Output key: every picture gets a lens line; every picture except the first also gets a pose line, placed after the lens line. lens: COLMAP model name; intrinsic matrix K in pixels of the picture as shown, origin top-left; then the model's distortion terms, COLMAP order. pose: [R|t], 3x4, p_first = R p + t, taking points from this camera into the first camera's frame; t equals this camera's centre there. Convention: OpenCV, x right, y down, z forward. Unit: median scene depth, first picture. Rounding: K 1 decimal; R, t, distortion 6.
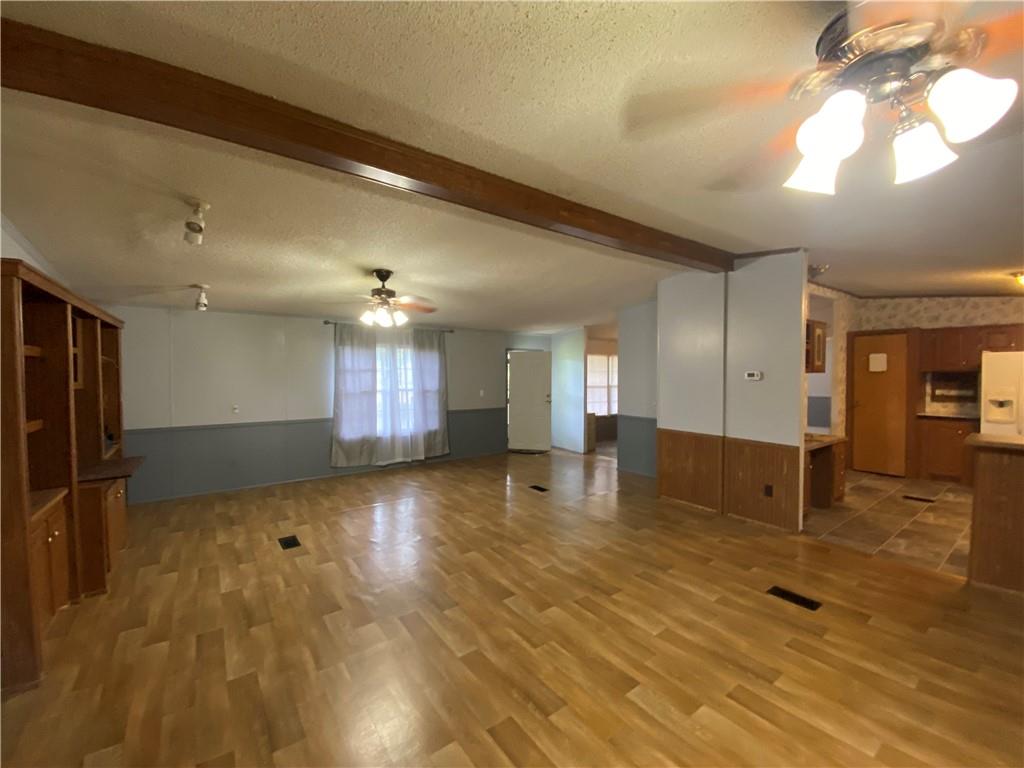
lens RADIAL K [[404.6, 0, 507.4], [0, 404.6, 381.7], [0, 0, 1]] dist [0.001431, -0.013797]
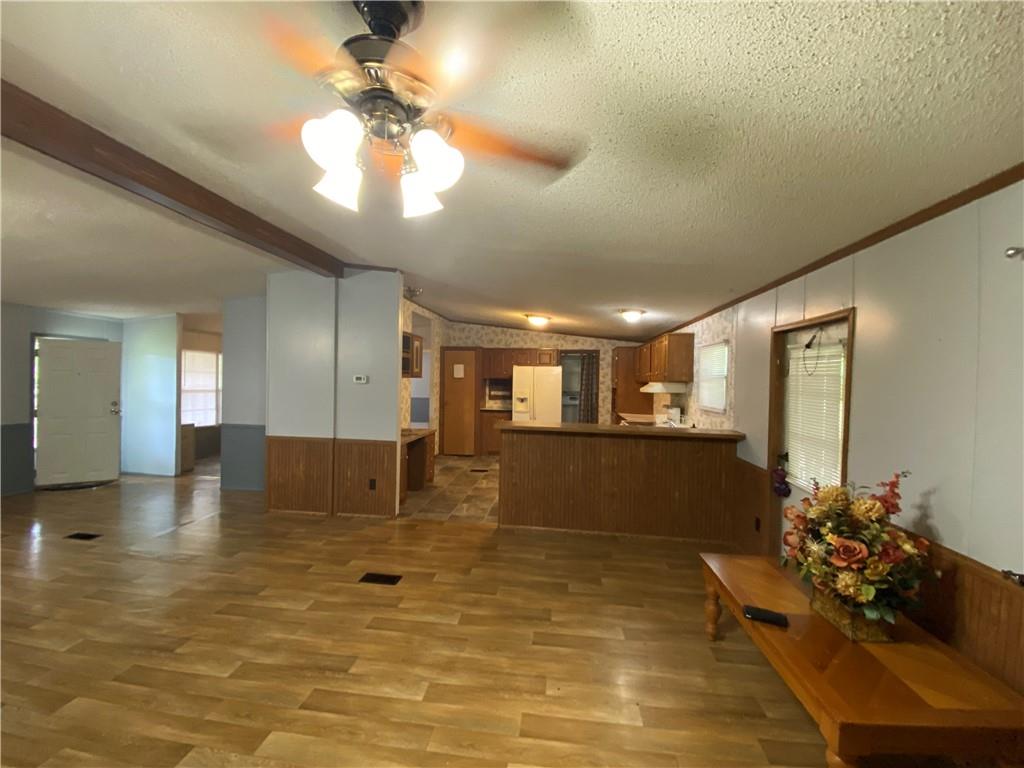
lens RADIAL K [[404.6, 0, 507.4], [0, 404.6, 381.7], [0, 0, 1]] dist [0.001431, -0.013797]
pose [[0.670447, 0.010147, 0.741888, 0.069983], [-0.002349, 0.999931, -0.011553, 0.002900], [-0.741954, 0.006003, 0.670424, -0.010595]]
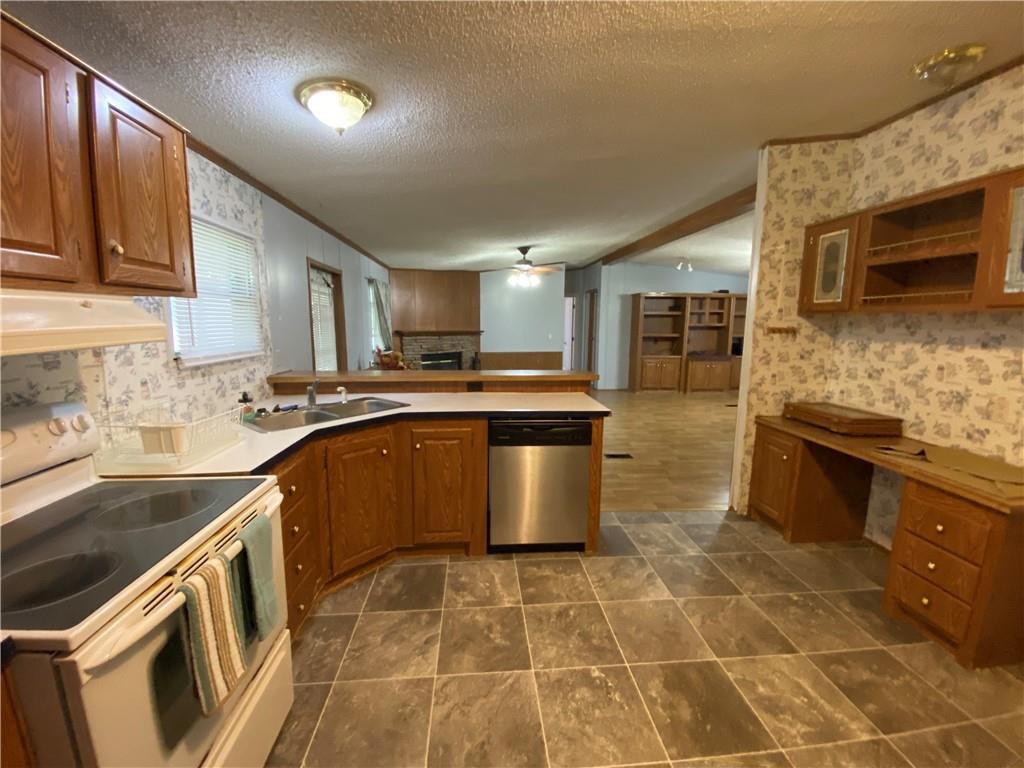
lens RADIAL K [[404.6, 0, 507.4], [0, 404.6, 381.7], [0, 0, 1]] dist [0.001431, -0.013797]
pose [[-0.501170, 0.120160, -0.856966, 1.536381], [-0.028908, 0.987435, 0.155360, -0.003458], [0.864866, 0.102634, -0.491399, 0.920391]]
